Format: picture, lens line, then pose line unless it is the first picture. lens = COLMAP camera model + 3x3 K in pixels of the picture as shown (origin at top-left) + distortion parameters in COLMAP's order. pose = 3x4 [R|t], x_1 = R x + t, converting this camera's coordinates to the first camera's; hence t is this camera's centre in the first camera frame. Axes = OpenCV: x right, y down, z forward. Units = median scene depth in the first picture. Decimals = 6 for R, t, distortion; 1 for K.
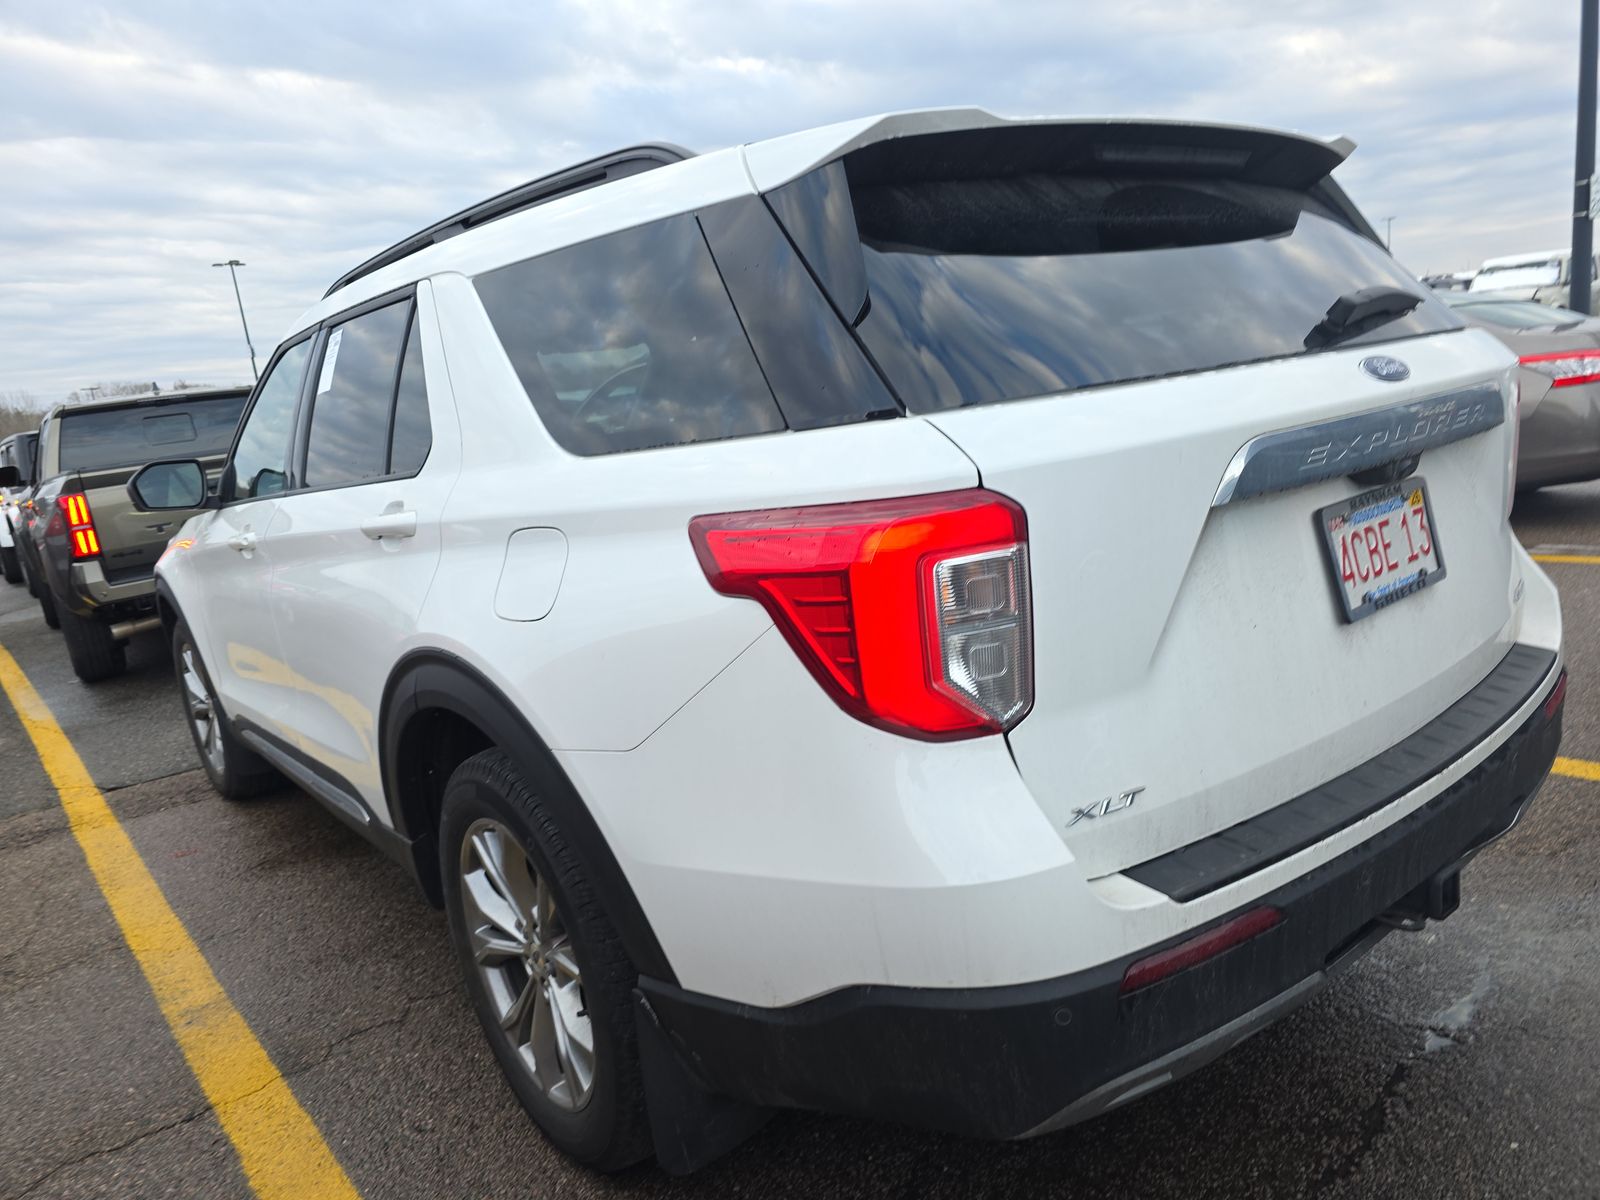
lens RADIAL K [[1075.3, 0, 799.4], [0, 1075.3, 616.6], [0, 0, 1]] dist [0.025927, -0.013670]
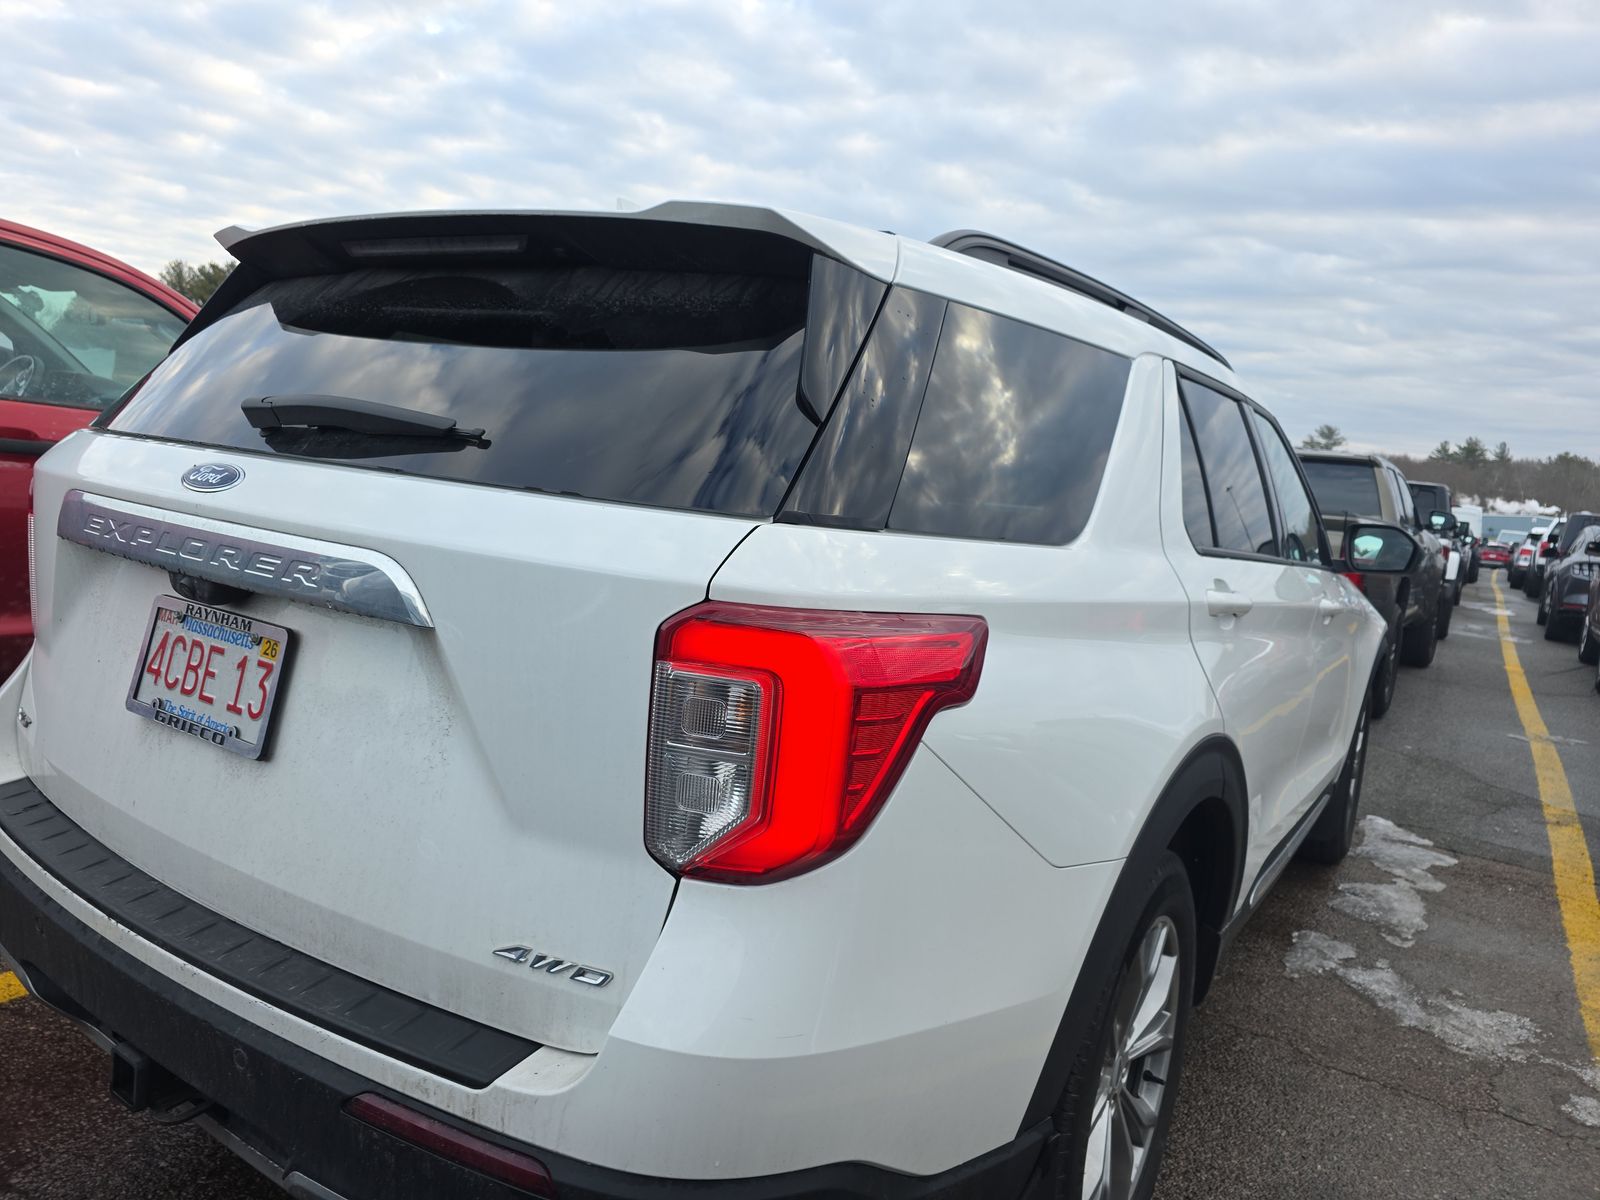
lens RADIAL K [[1075.3, 0, 798.1], [0, 1075.3, 592.7], [0, 0, 1]] dist [0.025927, -0.013670]
pose [[0.299548, 0.258986, -0.918258, 1.528857], [-0.329540, 0.931304, 0.155166, -0.436564], [0.895363, 0.256123, 0.364316, 1.124731]]
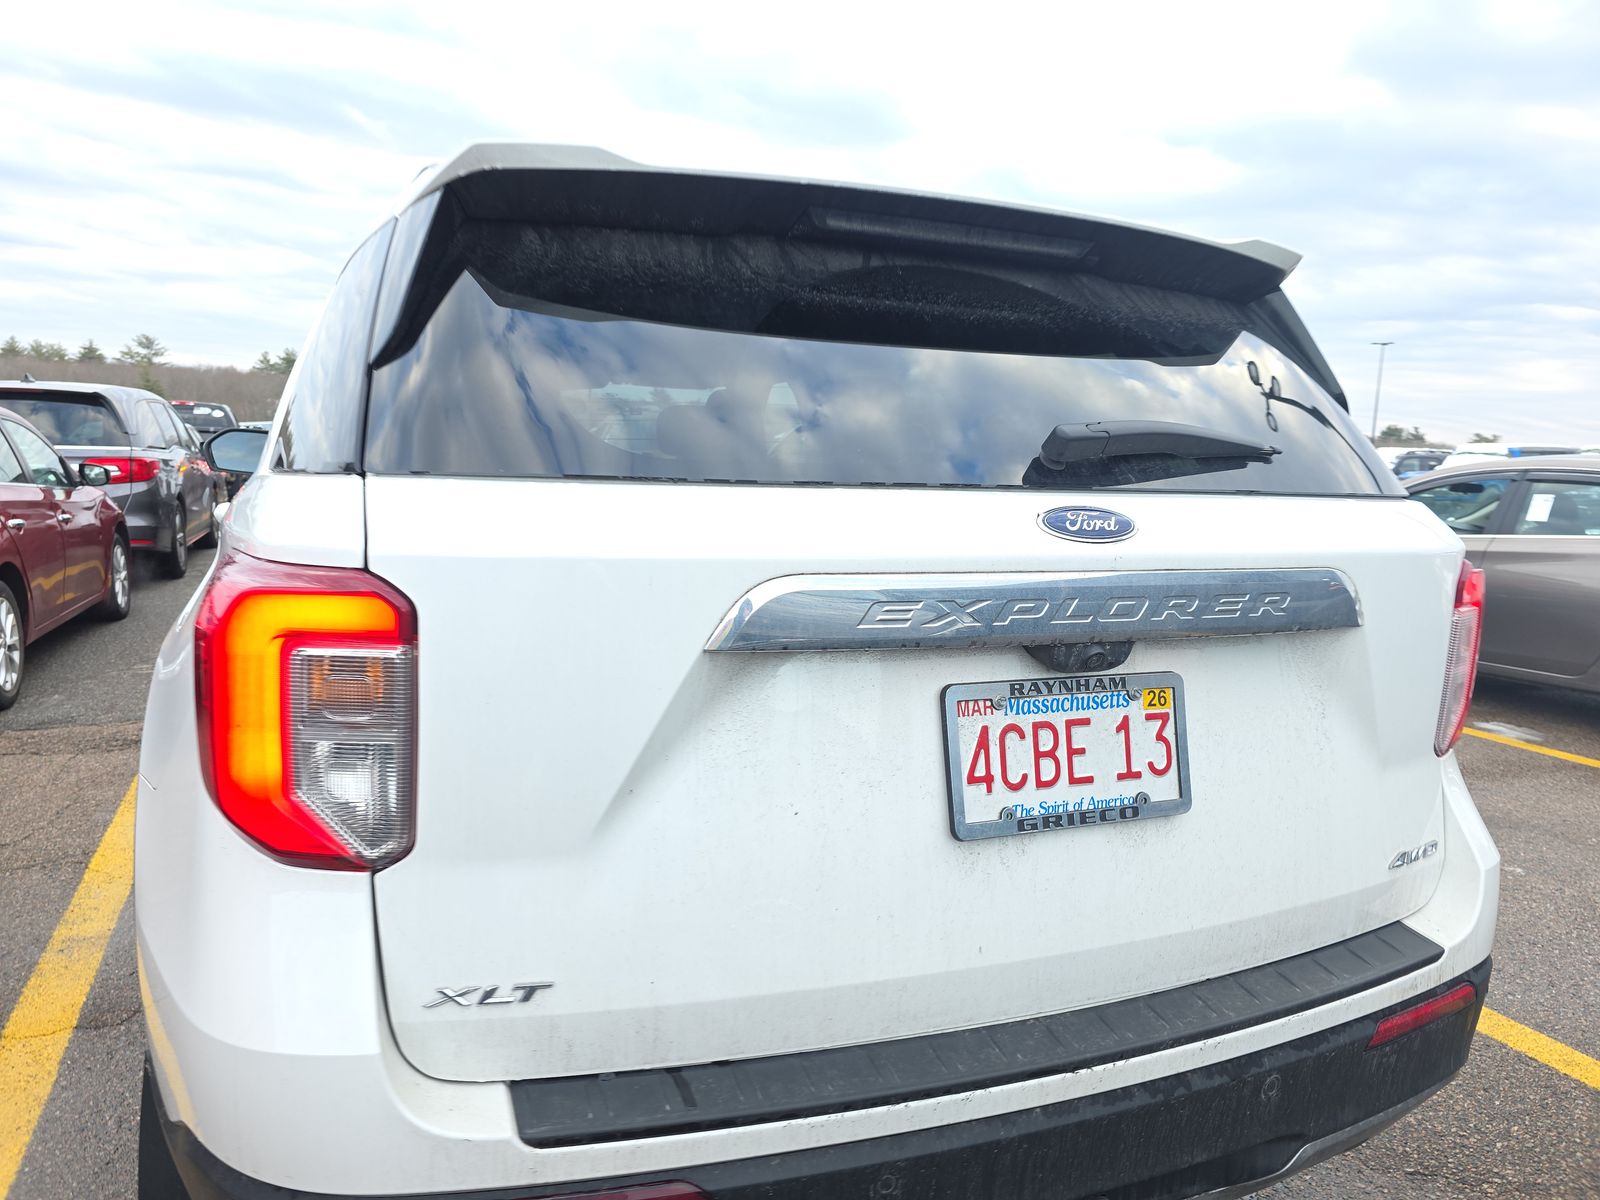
lens RADIAL K [[1075.3, 0, 803.7], [0, 1075.3, 594.5], [0, 0, 1]] dist [0.025927, -0.013670]
pose [[0.951083, 0.184151, -0.248053, 0.544243], [-0.202202, 0.978110, -0.049149, -0.100530], [0.233572, 0.096902, 0.967499, 0.216107]]
